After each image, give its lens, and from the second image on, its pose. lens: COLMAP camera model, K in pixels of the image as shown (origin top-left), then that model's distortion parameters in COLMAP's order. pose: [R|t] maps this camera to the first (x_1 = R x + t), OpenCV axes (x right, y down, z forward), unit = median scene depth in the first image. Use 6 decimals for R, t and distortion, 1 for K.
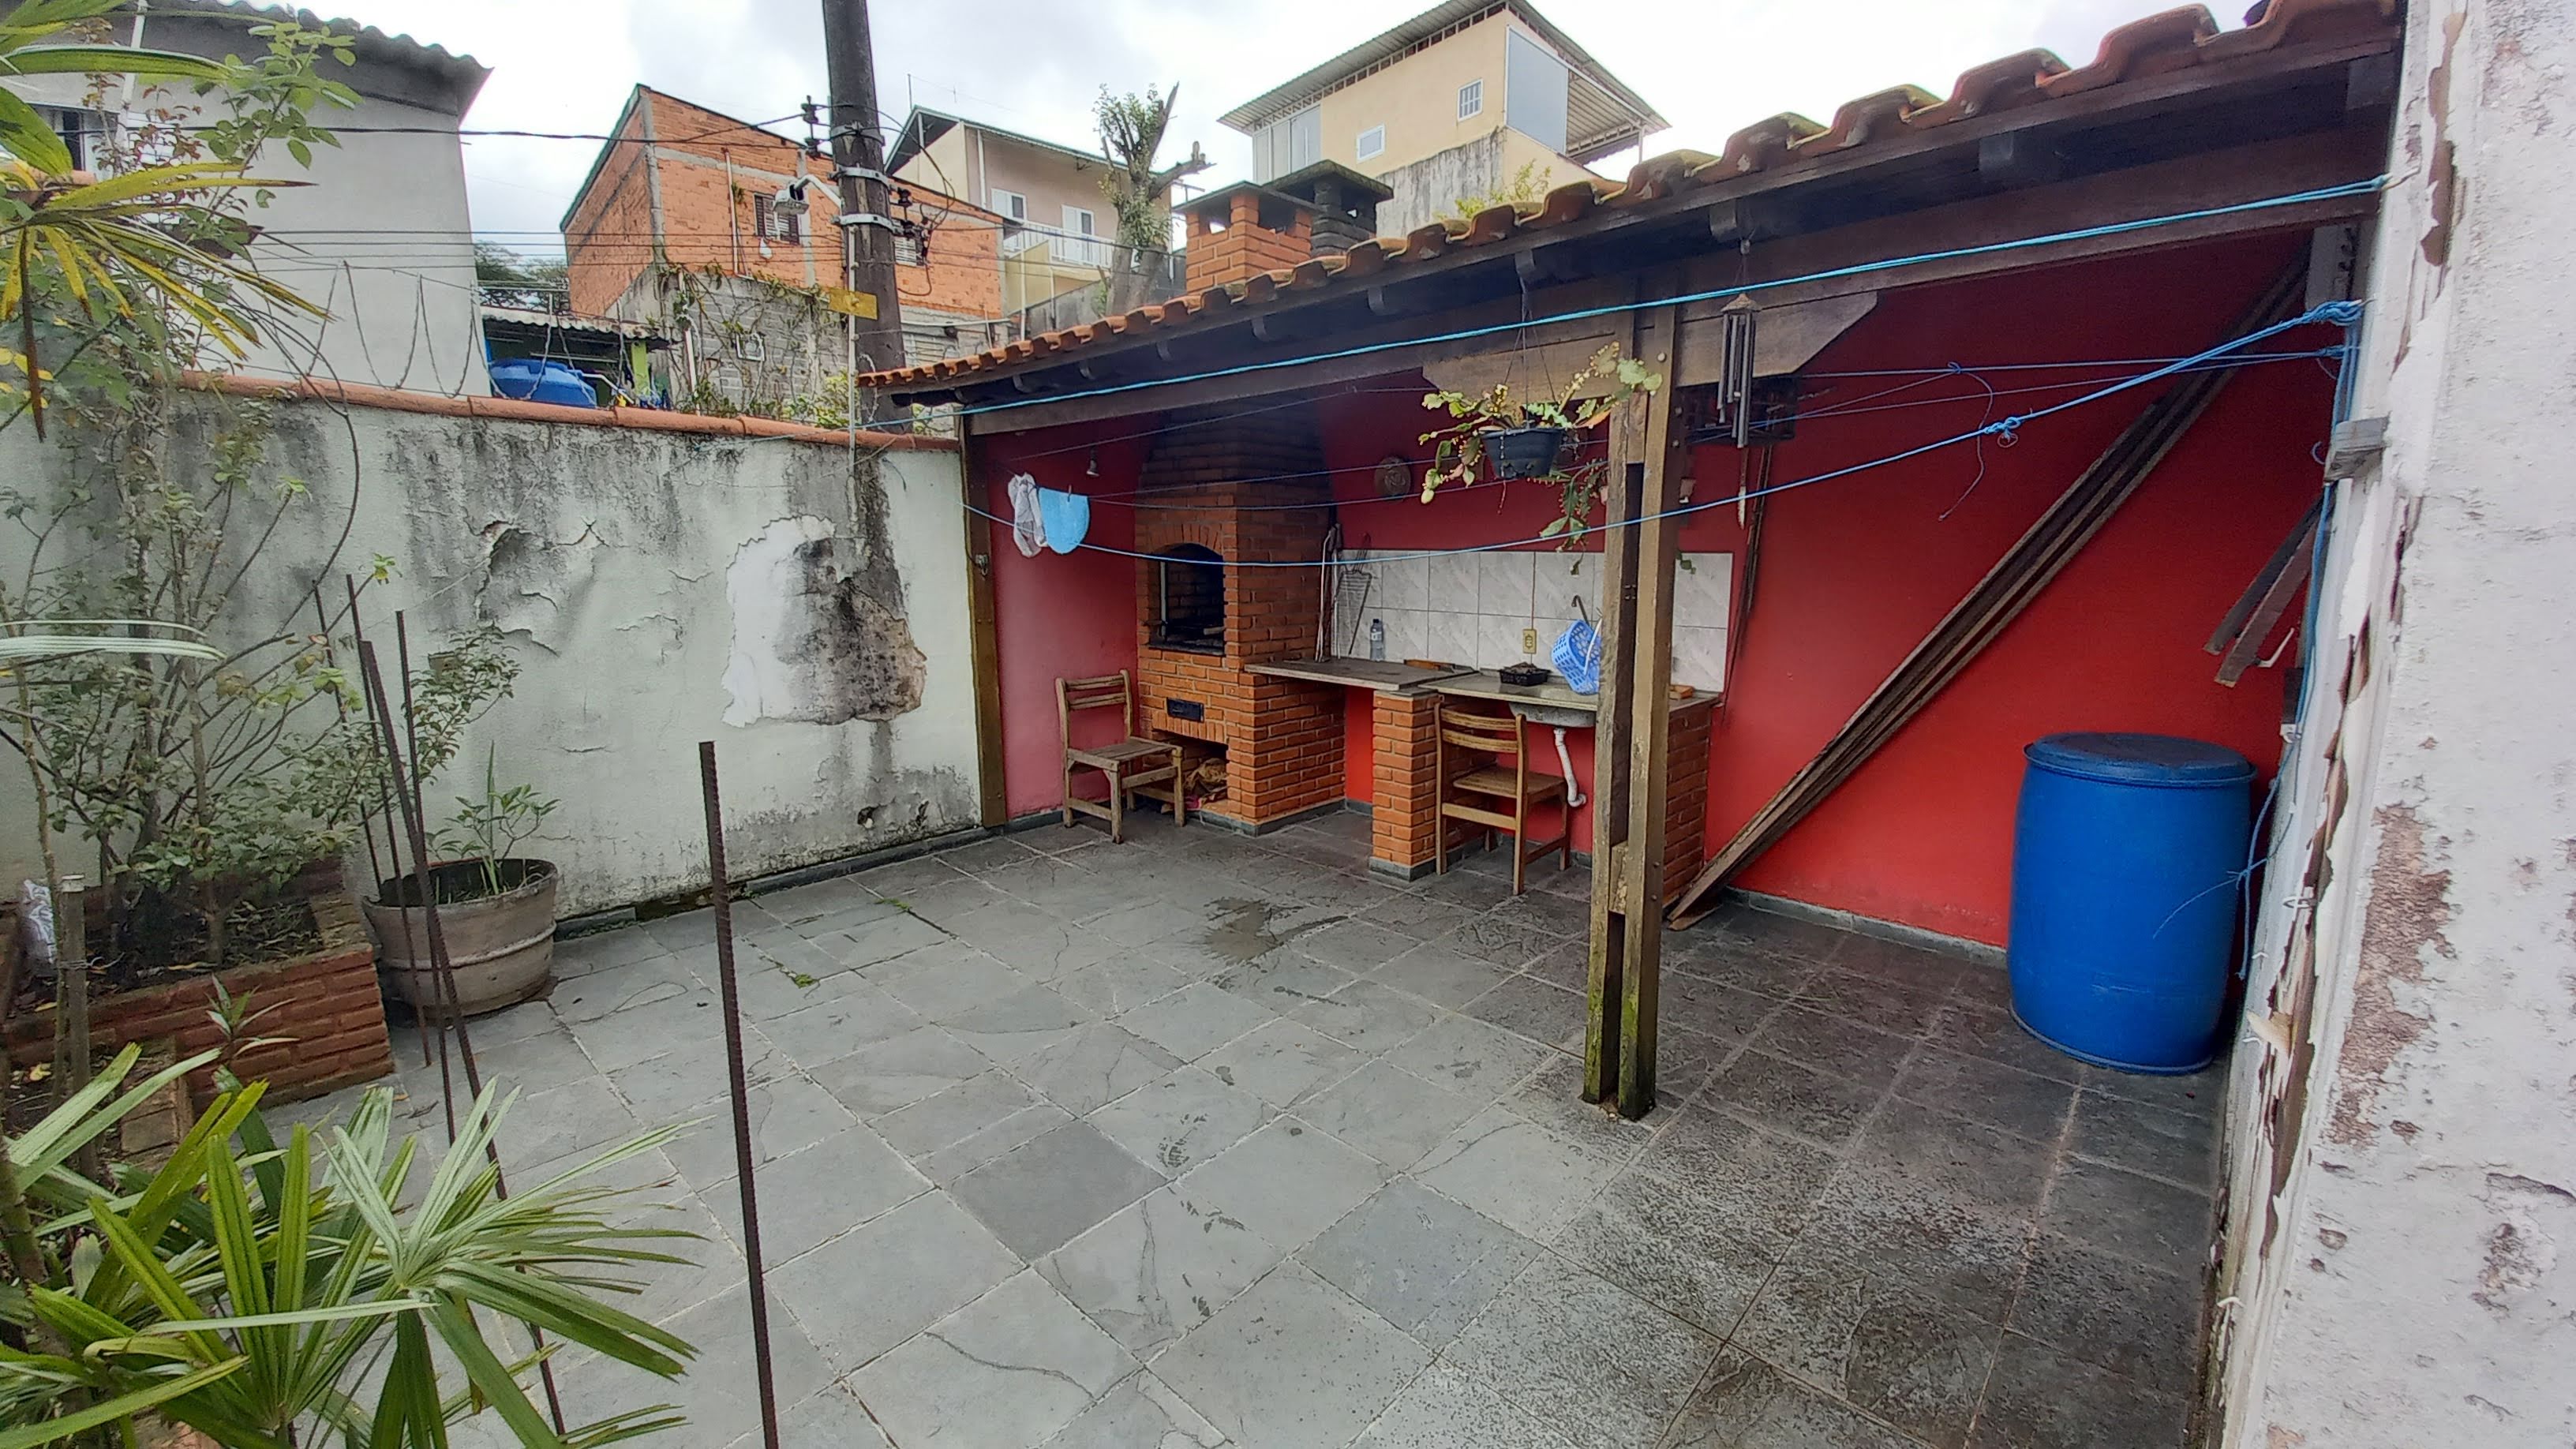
lens RADIAL K [[1018.6, 0, 1288.0], [0, 1018.6, 724.5], [0, 0, 1]] dist [-0.000379, -0.000121]
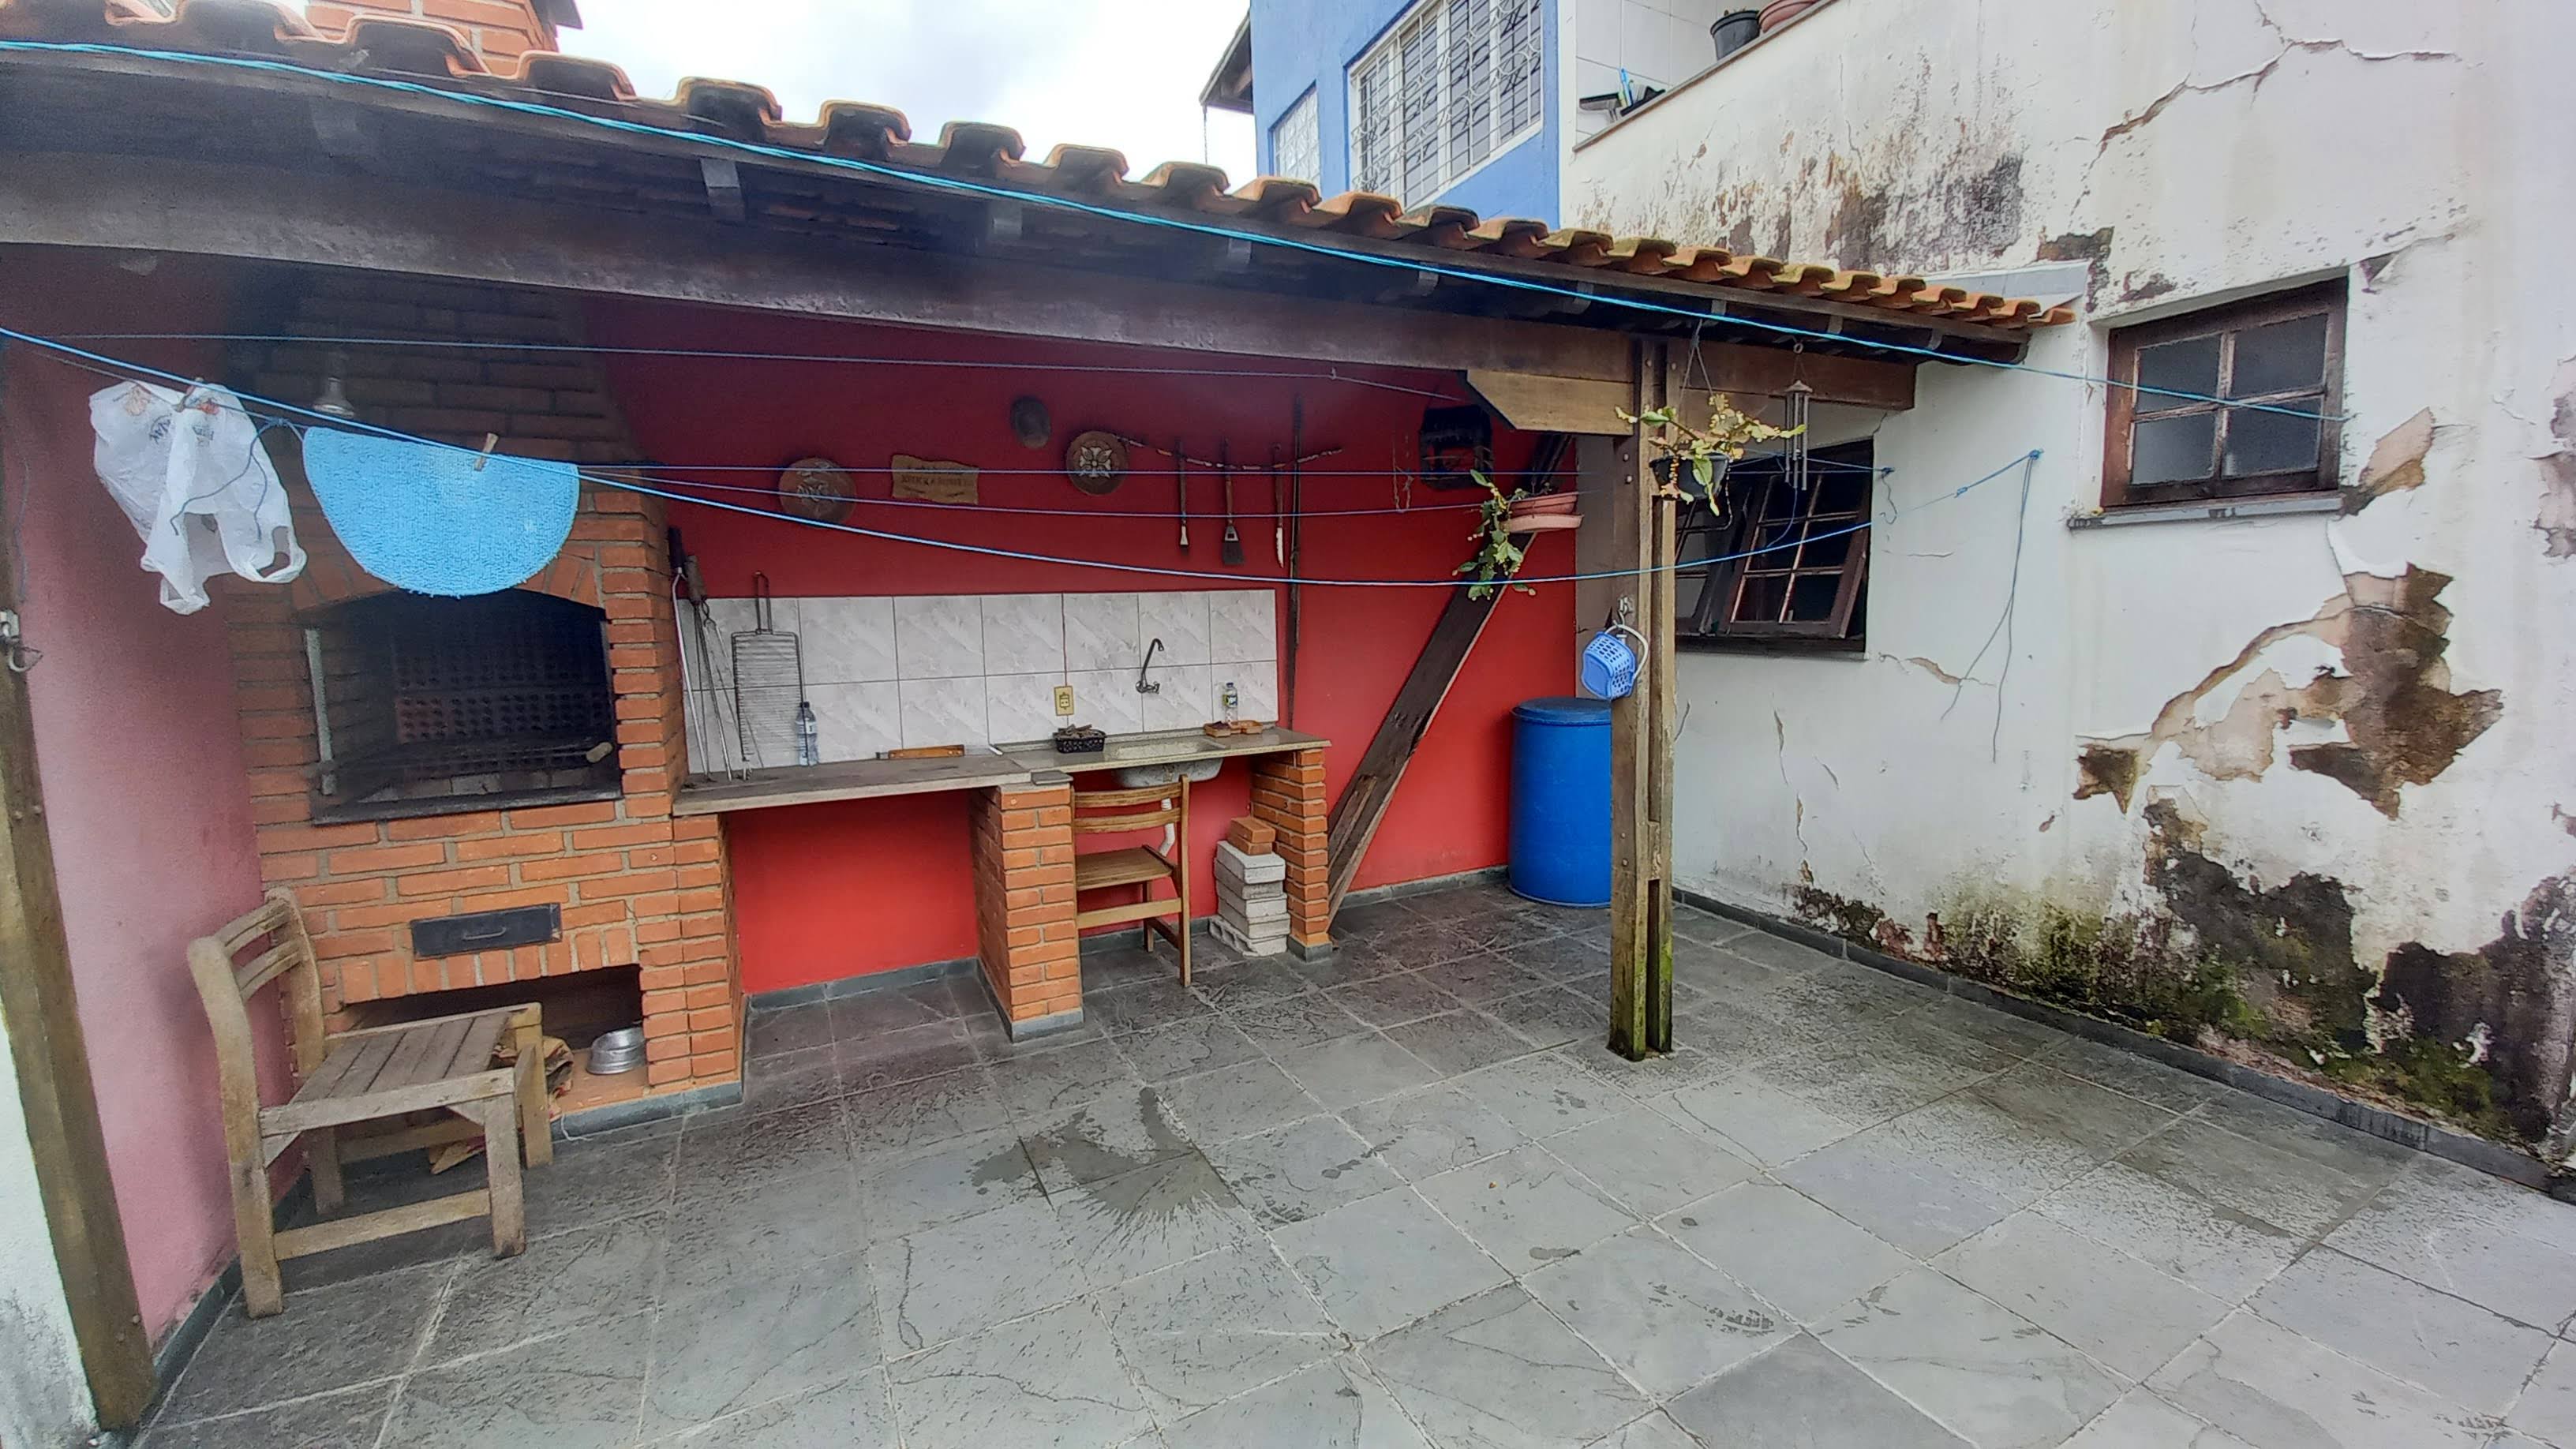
lens RADIAL K [[1055.8, 0, 1288.0], [0, 1055.8, 724.5], [0, 0, 1]] dist [0.008777, -0.000196]
pose [[0.300001, -0.116870, 0.946753, -0.586403], [0.188411, 0.980176, 0.061293, -0.090291], [-0.935147, 0.159990, 0.316073, 0.623533]]
